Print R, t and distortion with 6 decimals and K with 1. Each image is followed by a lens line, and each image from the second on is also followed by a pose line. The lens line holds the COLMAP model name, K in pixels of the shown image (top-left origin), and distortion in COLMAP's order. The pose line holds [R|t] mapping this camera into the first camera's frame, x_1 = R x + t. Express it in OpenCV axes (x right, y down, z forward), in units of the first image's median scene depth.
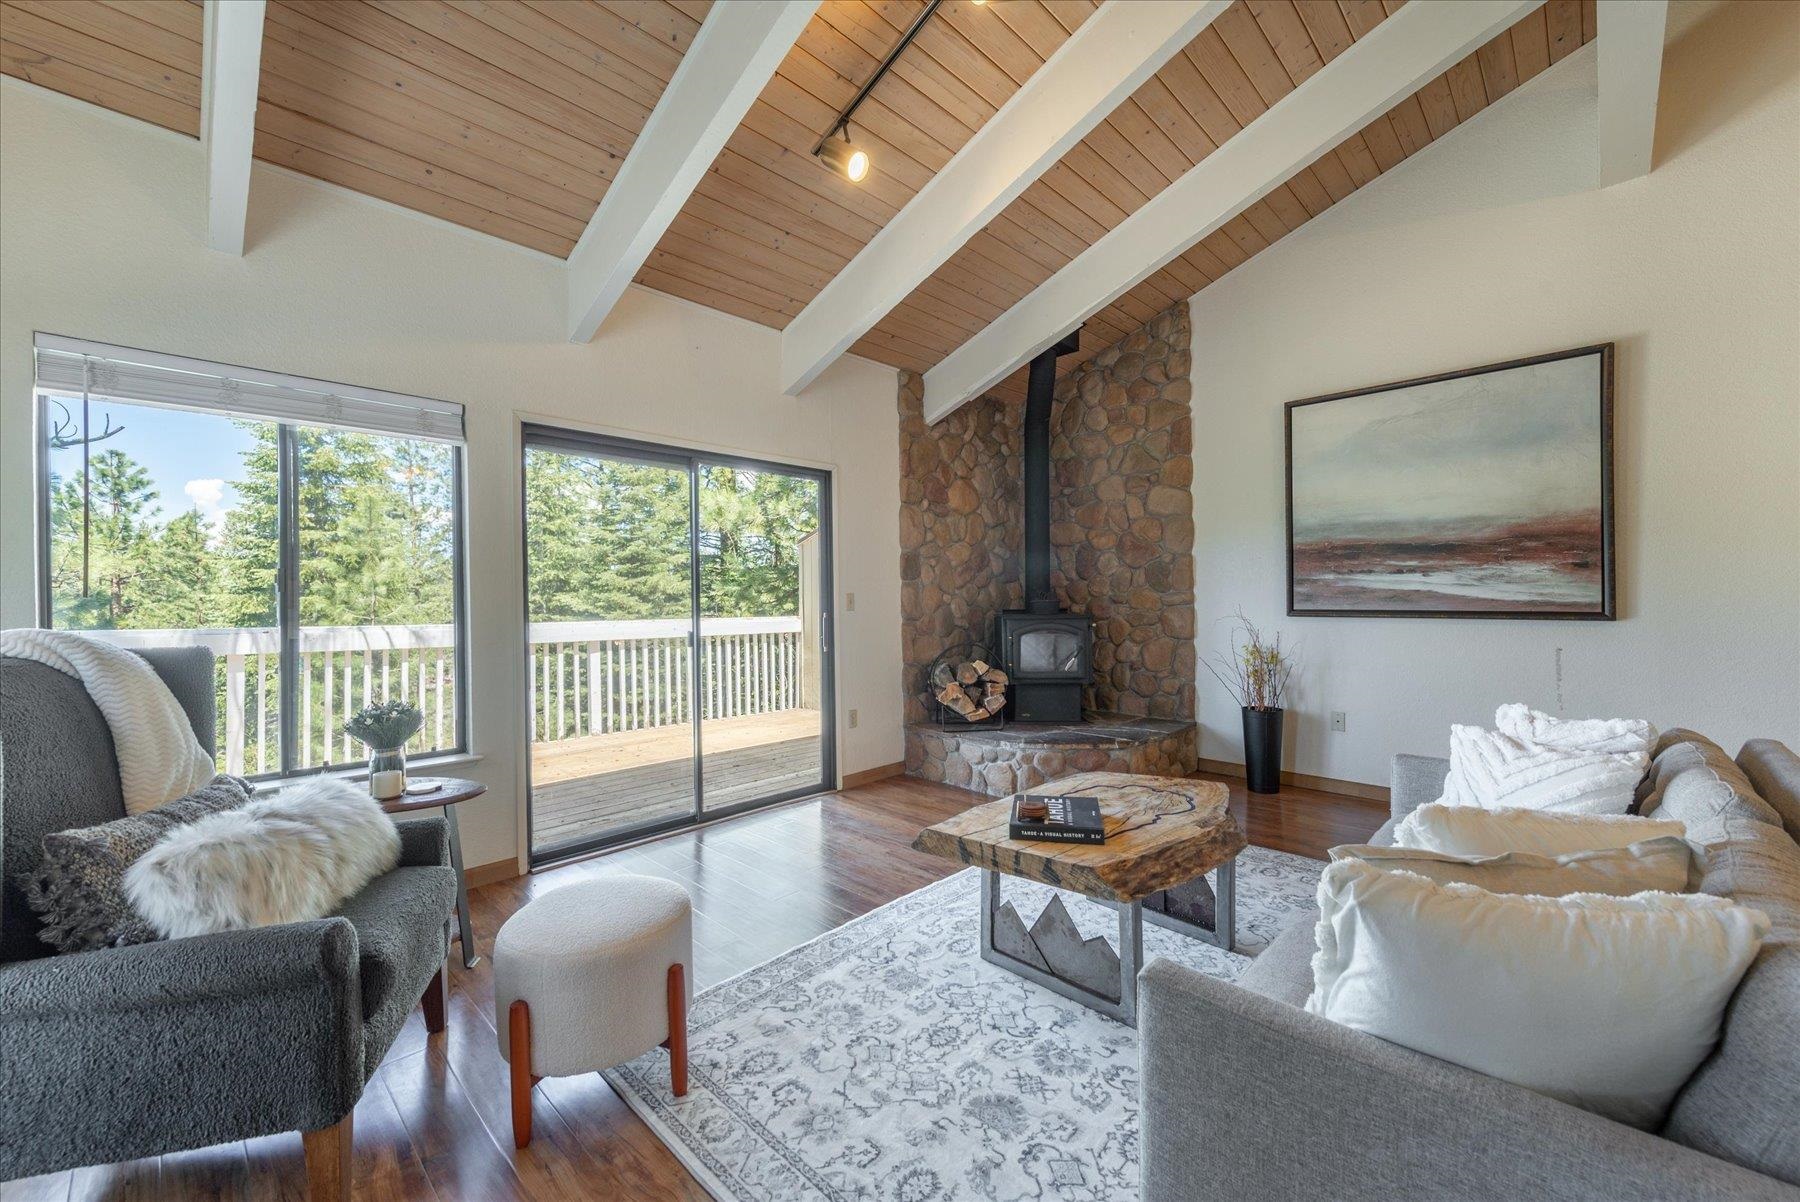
lens RADIAL K [[703.8, 0, 903.4], [0, 703.8, 595.4], [0, 0, 1]] dist [0.008008, -0.000159]
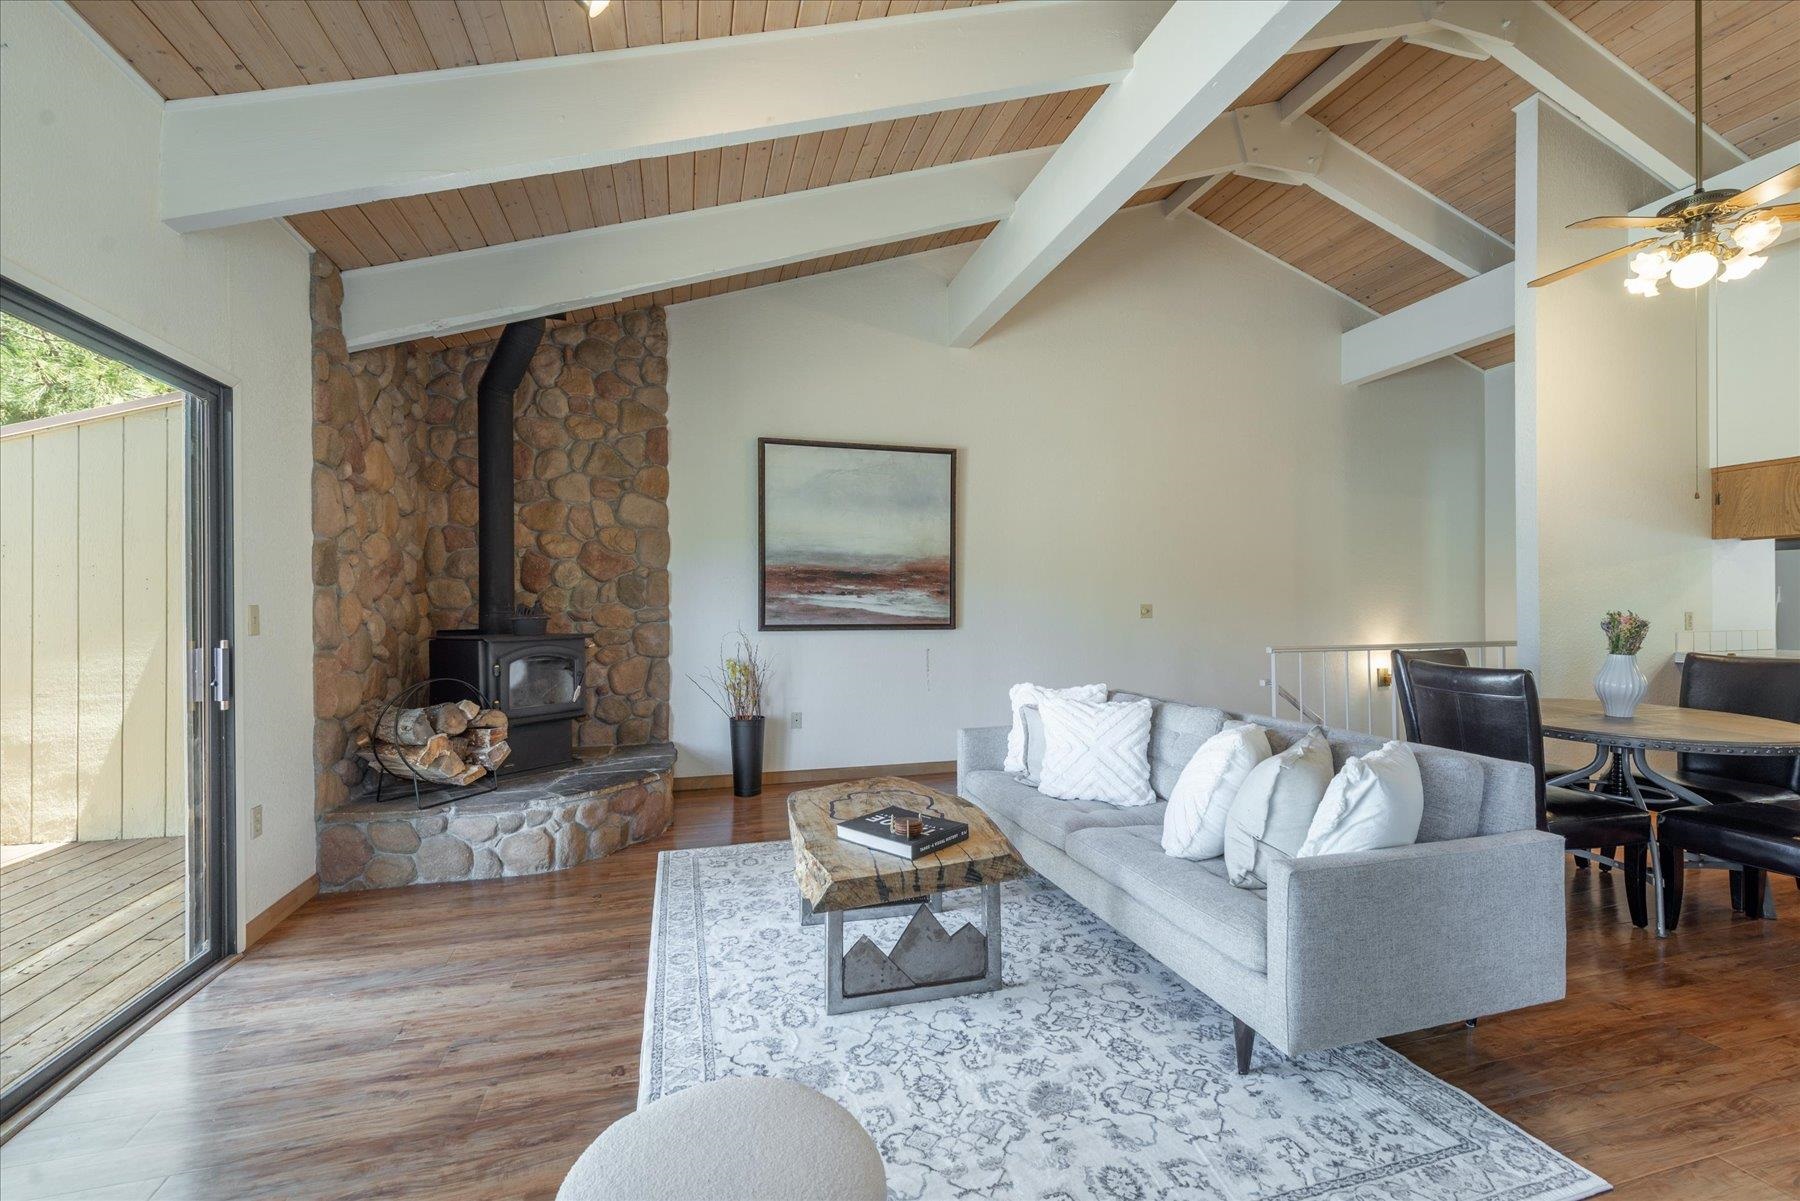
lens RADIAL K [[742.6, 0, 902.0], [0, 742.6, 599.5], [0, 0, 1]] dist [0.018403, -0.000165]
pose [[0.494513, 0.019521, 0.868951, -0.354059], [-0.003452, 0.999784, -0.020496, 0.003228], [-0.869163, 0.007136, 0.494474, 0.234117]]
